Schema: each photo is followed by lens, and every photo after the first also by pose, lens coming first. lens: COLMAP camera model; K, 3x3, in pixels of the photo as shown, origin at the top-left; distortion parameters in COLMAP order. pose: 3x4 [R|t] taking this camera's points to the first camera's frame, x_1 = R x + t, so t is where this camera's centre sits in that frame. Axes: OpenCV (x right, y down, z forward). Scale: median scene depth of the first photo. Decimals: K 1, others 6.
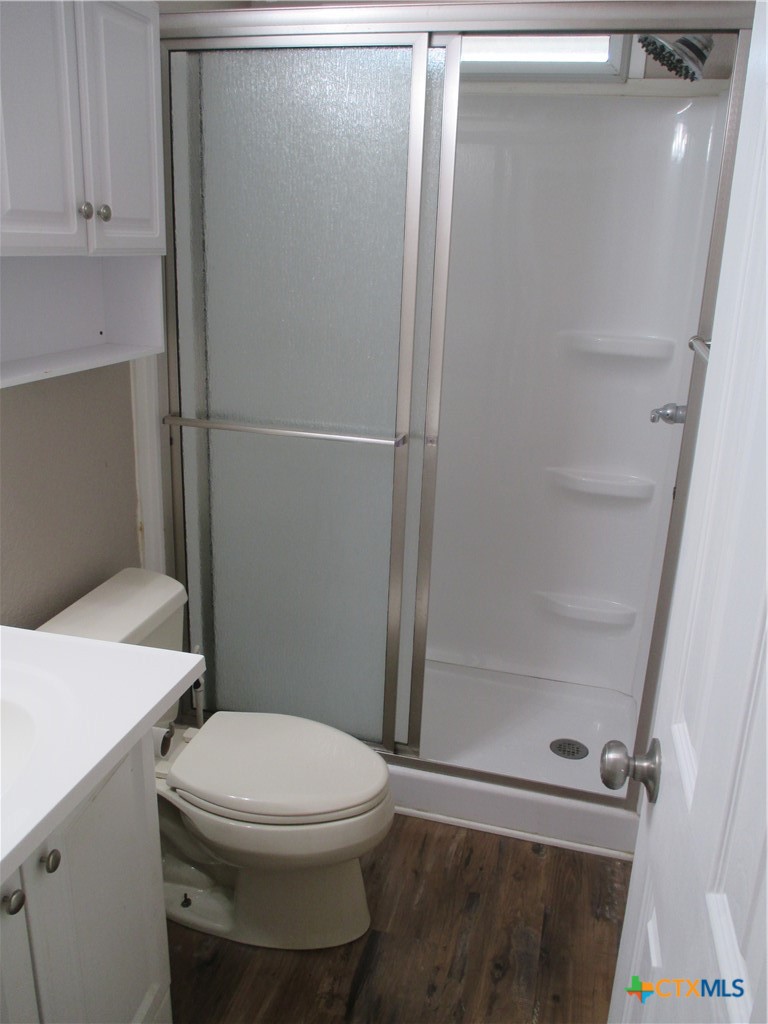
lens RADIAL K [[839.5, 0, 385.9], [0, 839.5, 513.7], [0, 0, 1]] dist [-0.048043, 0.011304]
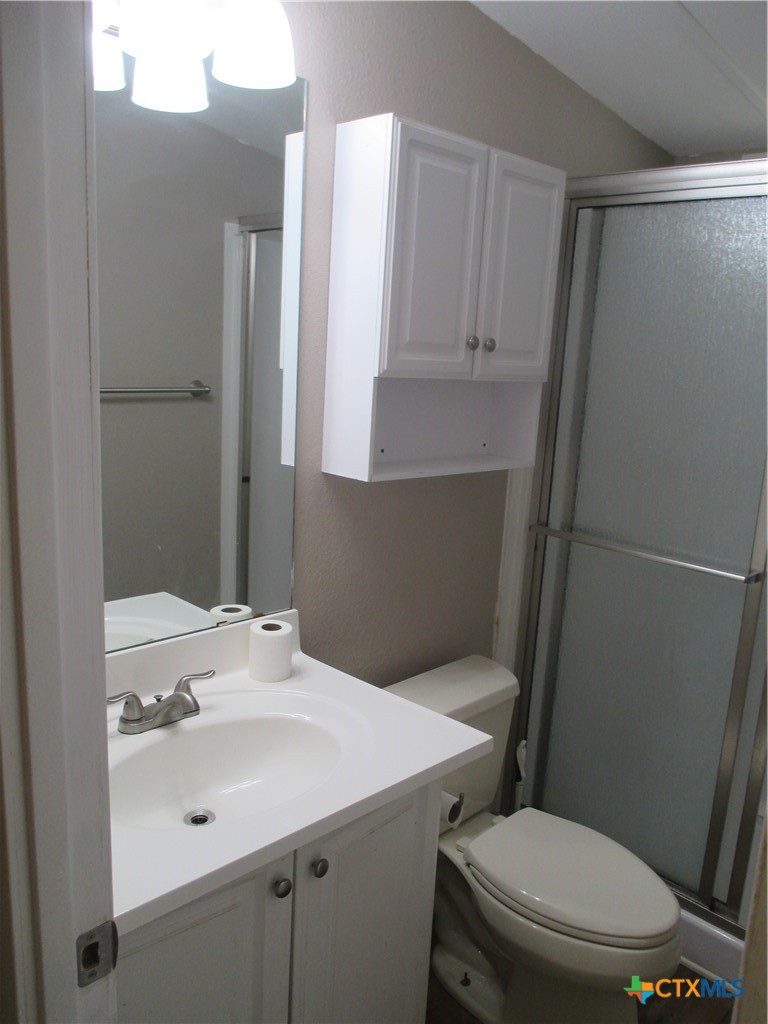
lens RADIAL K [[839.5, 0, 385.9], [0, 839.5, 513.7], [0, 0, 1]] dist [-0.048043, 0.011304]
pose [[0.861935, 0.114174, -0.493997, 0.122120], [-0.182496, 0.978876, -0.092182, 0.007060], [0.473037, 0.169608, 0.864563, -0.047616]]
